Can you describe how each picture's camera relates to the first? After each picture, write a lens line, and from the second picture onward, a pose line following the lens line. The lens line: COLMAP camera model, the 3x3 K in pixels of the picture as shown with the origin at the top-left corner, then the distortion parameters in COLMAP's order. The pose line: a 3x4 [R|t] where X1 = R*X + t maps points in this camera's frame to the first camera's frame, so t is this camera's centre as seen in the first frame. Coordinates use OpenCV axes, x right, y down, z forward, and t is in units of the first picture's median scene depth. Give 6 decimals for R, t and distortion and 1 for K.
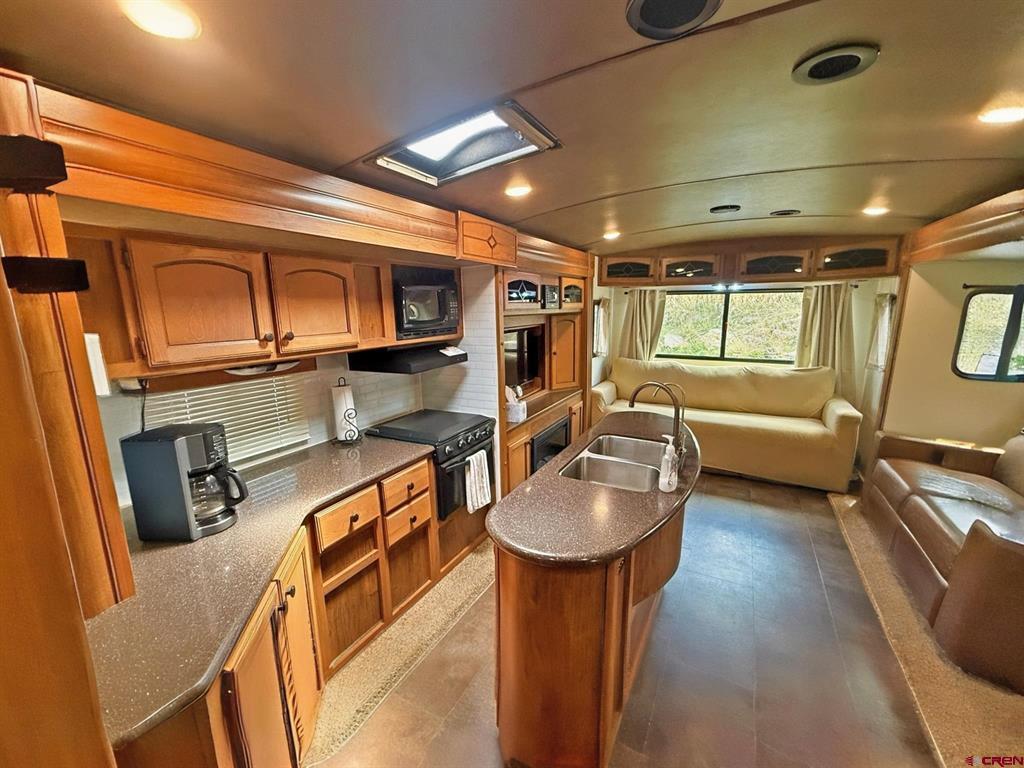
lens RADIAL K [[410.3, 0, 527.0], [0, 410.3, 382.3], [0, 0, 1]] dist [0.001288, -0.000413]
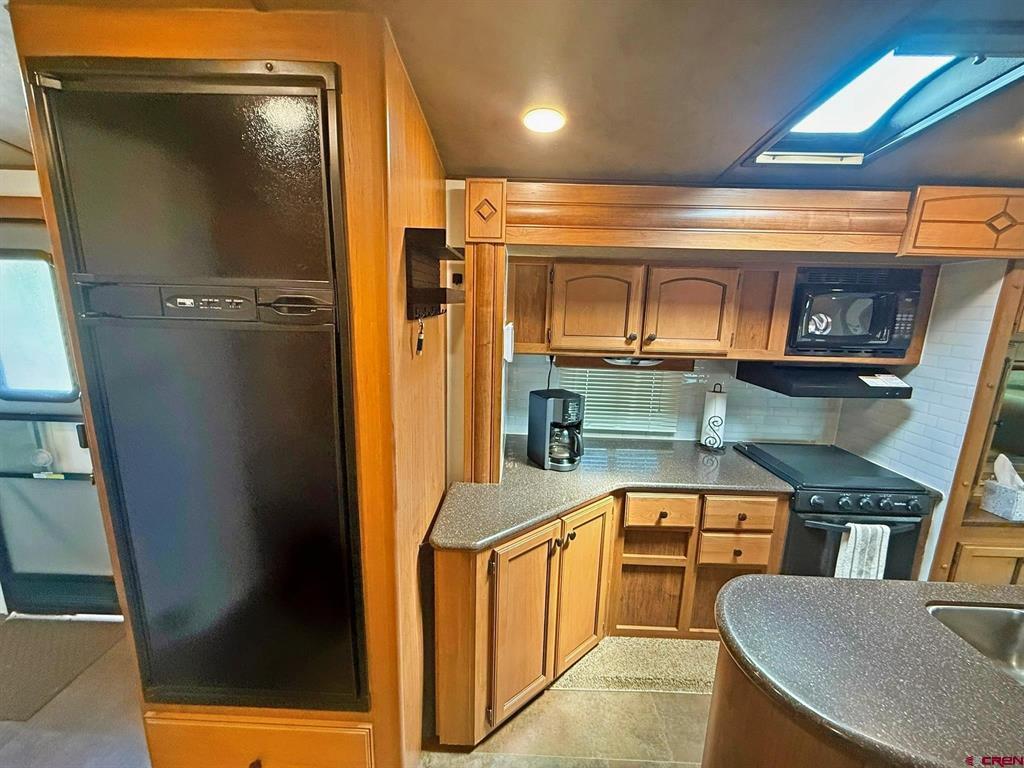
lens RADIAL K [[410.3, 0, 518.7], [0, 410.3, 385.2], [0, 0, 1]] dist [0.001288, -0.000413]
pose [[0.458295, 0.204707, -0.864905, 0.192286], [-0.198599, 0.972097, 0.124844, -0.037451], [0.866328, 0.114554, 0.486161, 0.098636]]
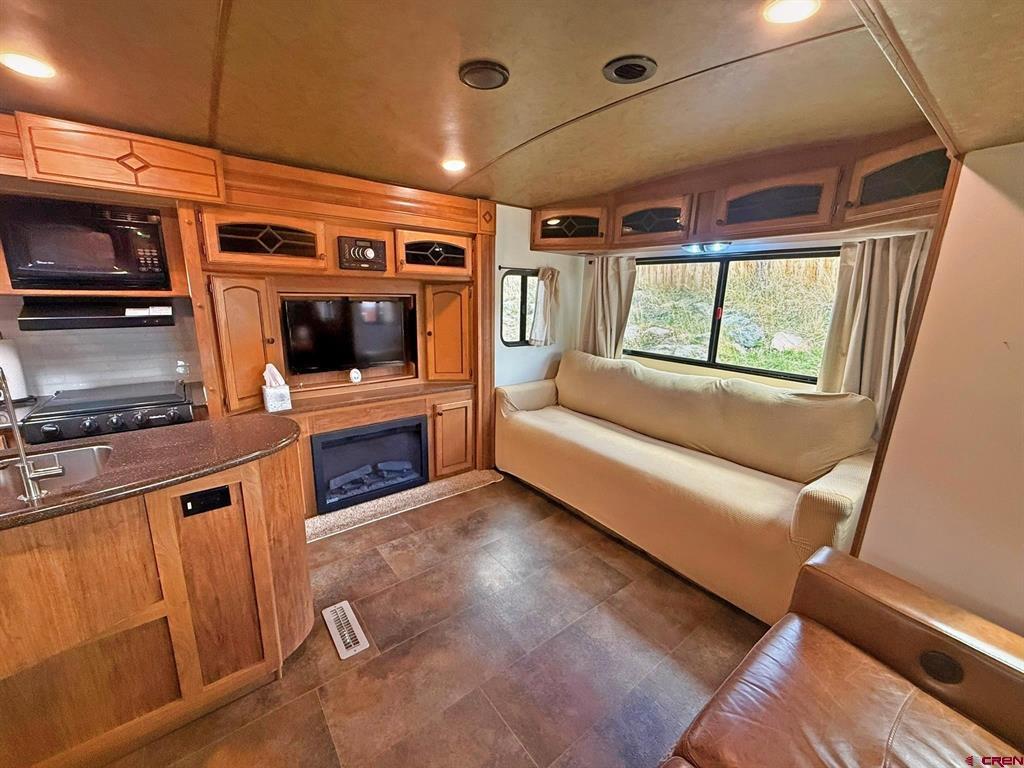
lens RADIAL K [[410.3, 0, 515.6], [0, 410.3, 381.2], [0, 0, 1]] dist [0.001288, -0.000413]
pose [[0.918953, 0.112600, -0.377951, 0.935397], [-0.103312, 0.993638, 0.044835, -0.059956], [0.380595, -0.002155, 0.924739, 0.619201]]
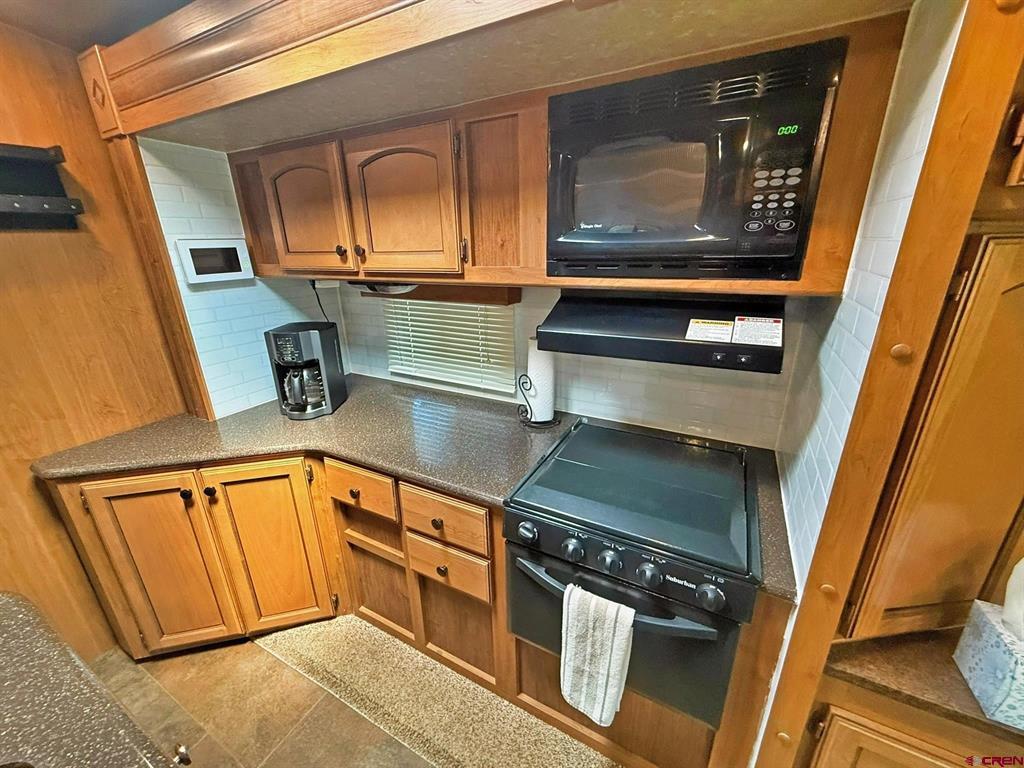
lens RADIAL K [[410.3, 0, 505.1], [0, 410.3, 387.0], [0, 0, 1]] dist [0.001288, -0.000413]
pose [[0.001154, 0.356447, -0.934315, 0.188968], [-0.161517, 0.922114, 0.351593, -0.142780], [0.986869, 0.150502, 0.058637, 0.933992]]
